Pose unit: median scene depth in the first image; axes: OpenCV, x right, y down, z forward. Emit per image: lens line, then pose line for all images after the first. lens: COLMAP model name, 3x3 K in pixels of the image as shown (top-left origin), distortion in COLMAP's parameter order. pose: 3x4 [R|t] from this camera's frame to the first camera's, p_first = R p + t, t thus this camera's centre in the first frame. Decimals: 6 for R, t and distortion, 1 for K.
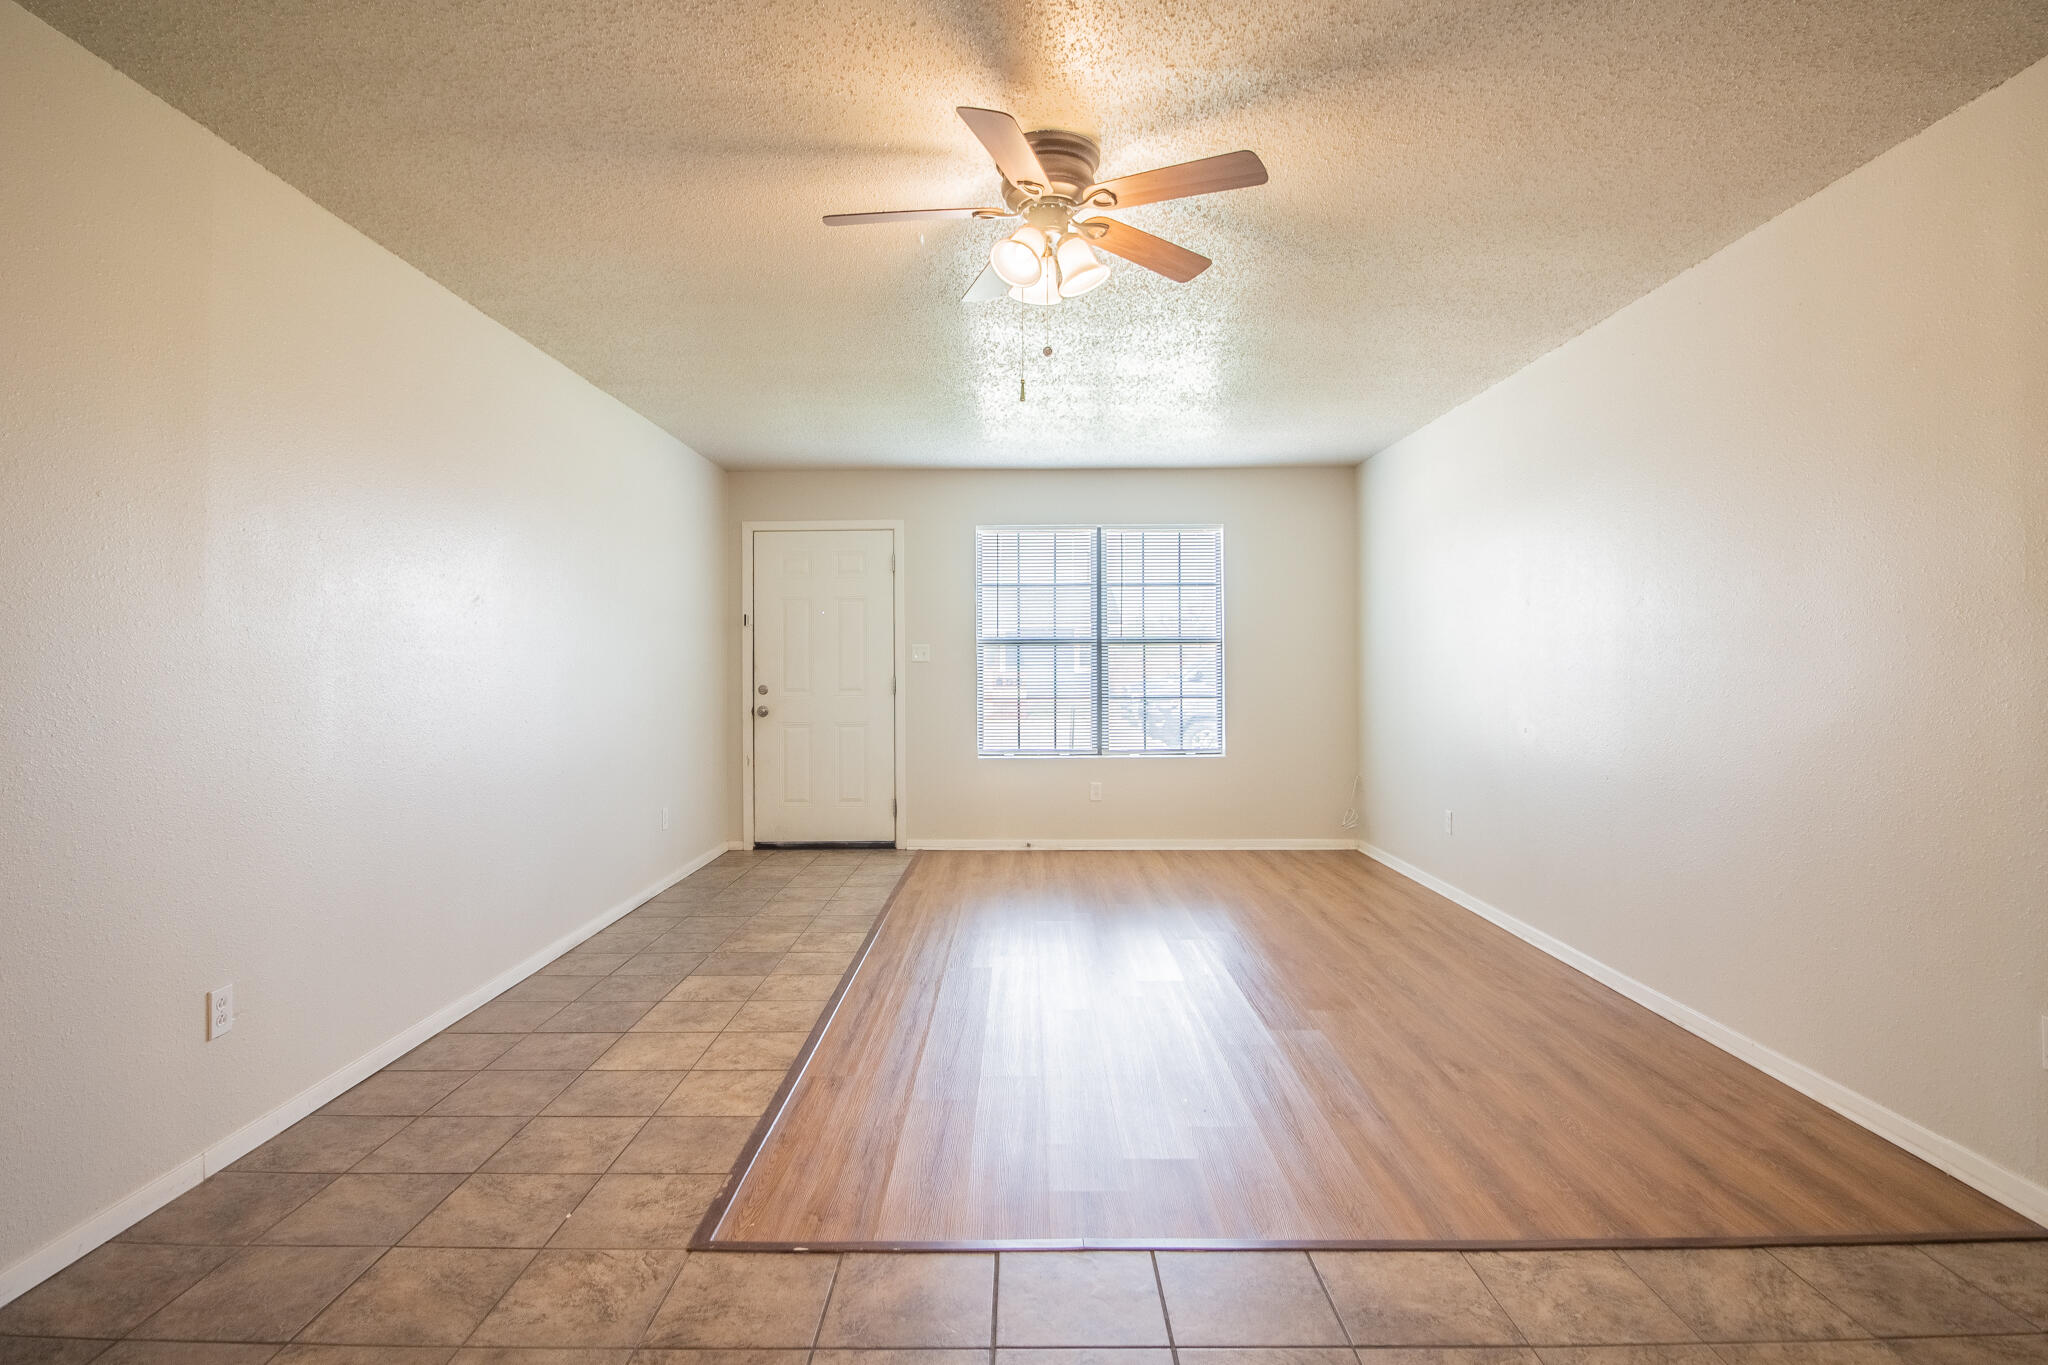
lens RADIAL K [[1030.7, 0, 1024.5], [0, 1030.7, 670.1], [0, 0, 1]] dist [0.000299, -0.013148]
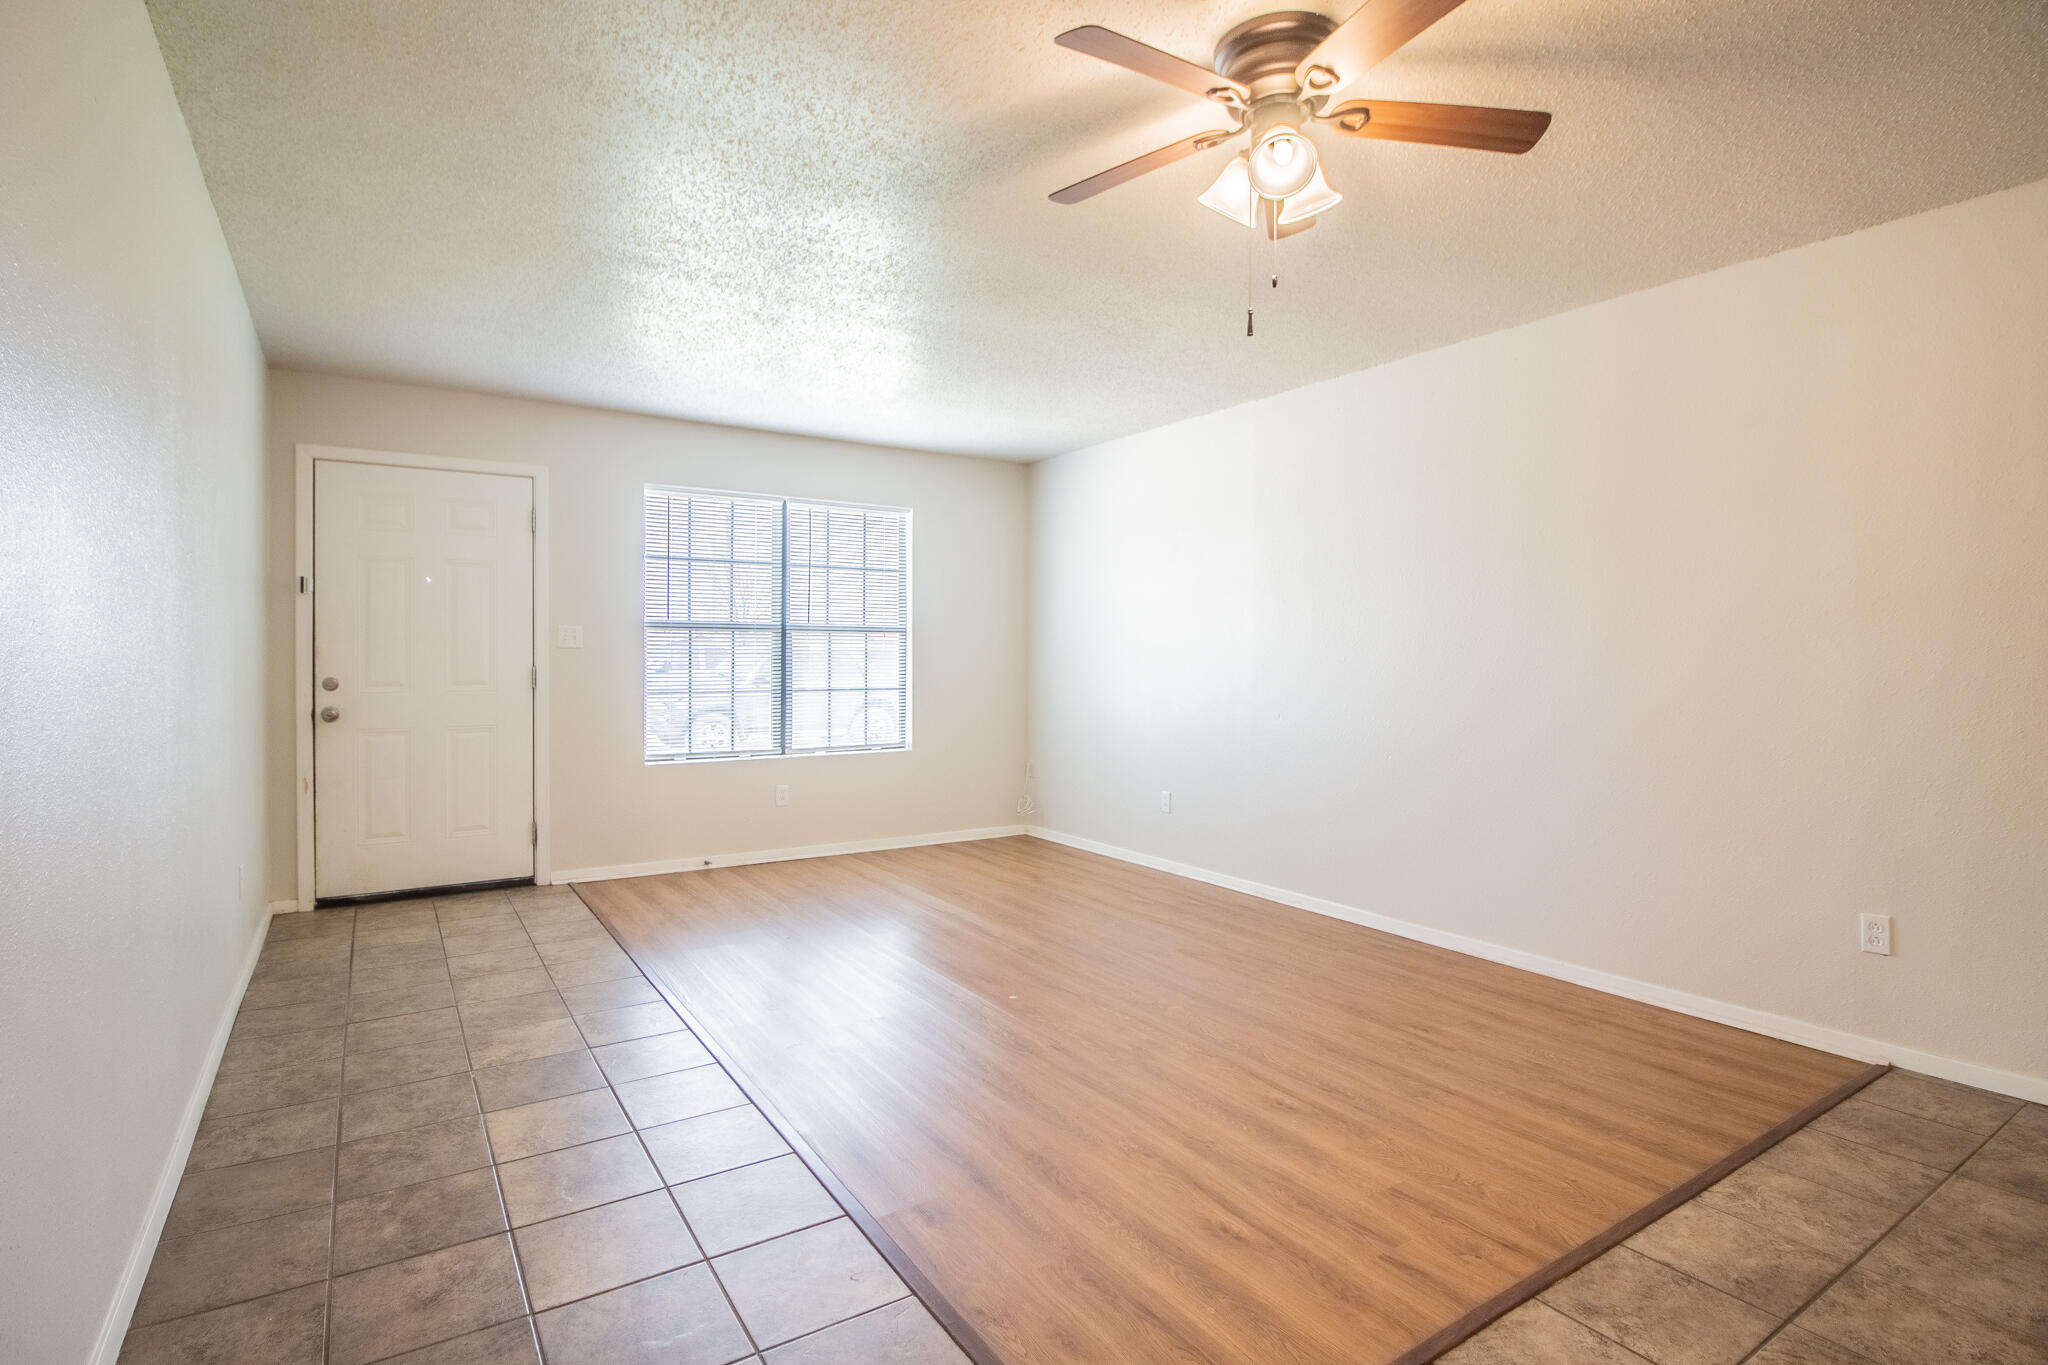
lens RADIAL K [[996.5, 0, 1024.0], [0, 996.5, 682.5], [0, 0, 1]] dist [-0.001571, -0.013096]
pose [[0.835105, -0.005636, 0.550062, -0.231871], [-0.006506, 0.999776, 0.020121, 0.001038], [-0.550052, -0.020382, 0.834882, 0.165667]]
